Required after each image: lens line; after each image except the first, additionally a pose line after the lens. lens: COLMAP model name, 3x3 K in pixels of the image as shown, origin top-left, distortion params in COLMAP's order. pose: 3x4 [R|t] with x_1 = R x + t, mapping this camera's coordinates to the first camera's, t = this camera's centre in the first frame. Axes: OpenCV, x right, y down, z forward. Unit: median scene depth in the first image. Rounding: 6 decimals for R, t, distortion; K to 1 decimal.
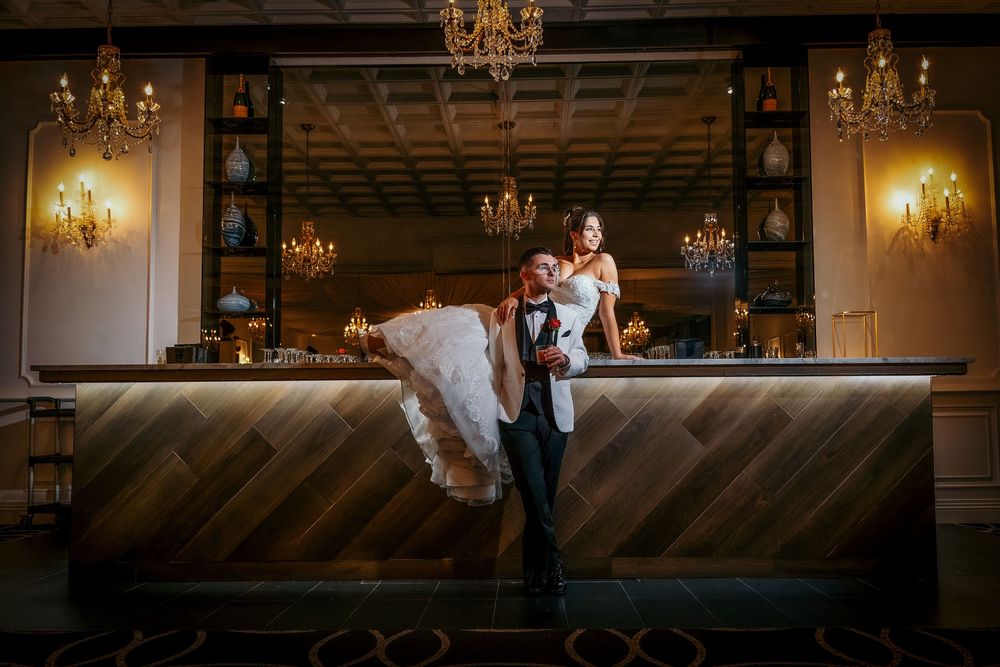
lens RADIAL K [[941.1, 0, 518.1], [0, 941.1, 337.6], [0, 0, 1]] dist [0.071873, 0.000000]
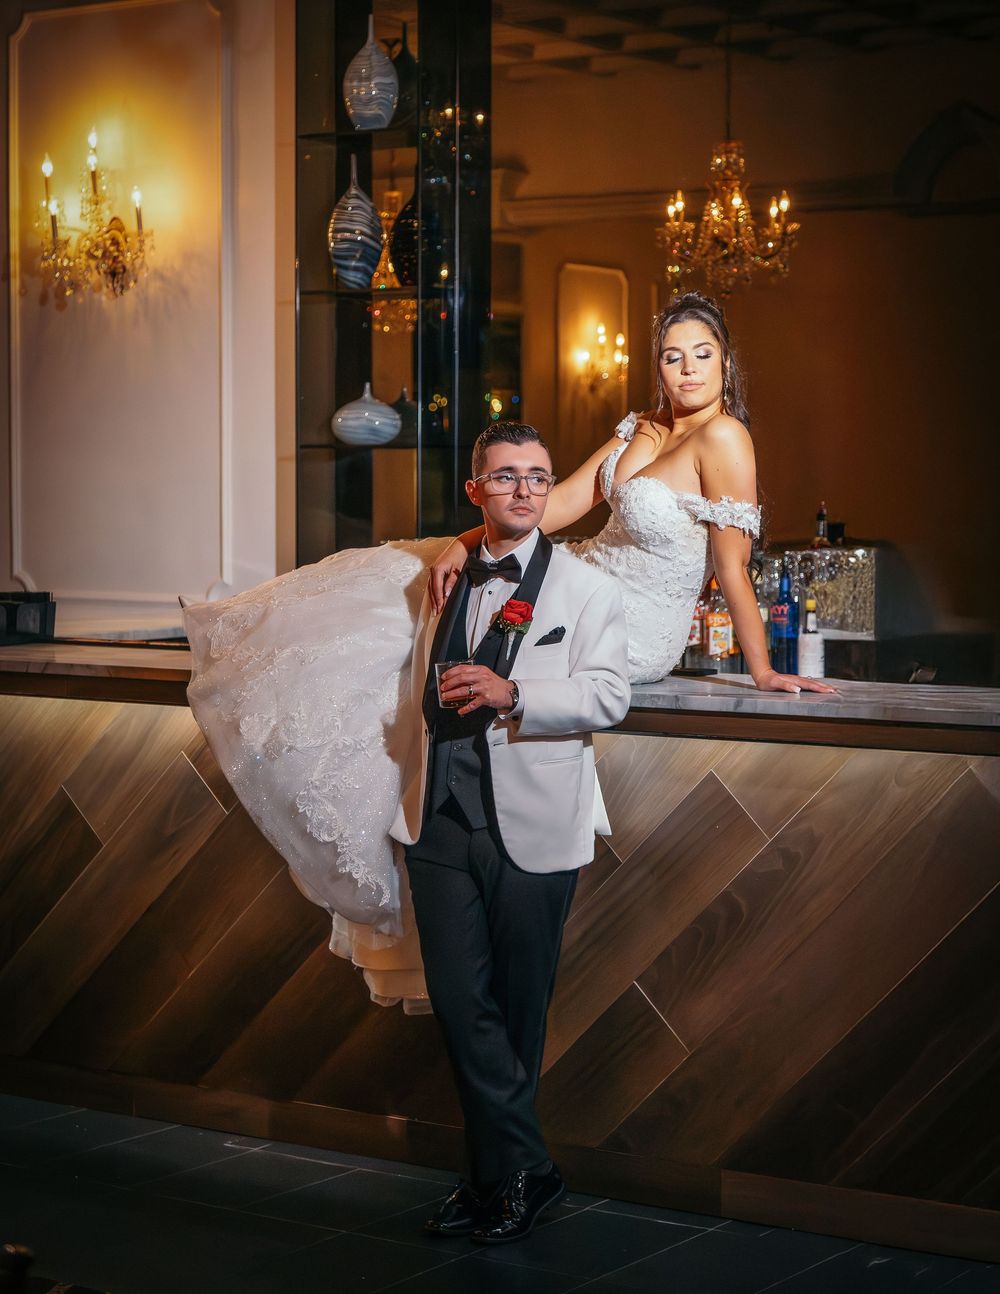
lens RADIAL K [[2710.4, 0, 493.3], [0, 2710.4, 640.4], [0, 0, 1]] dist [0.141234, 0.000000]
pose [[0.848654, 0.042275, -0.527256, 0.614764], [0.032629, 0.990719, 0.131954, -0.150753], [0.527941, -0.129187, 0.839398, -0.017341]]
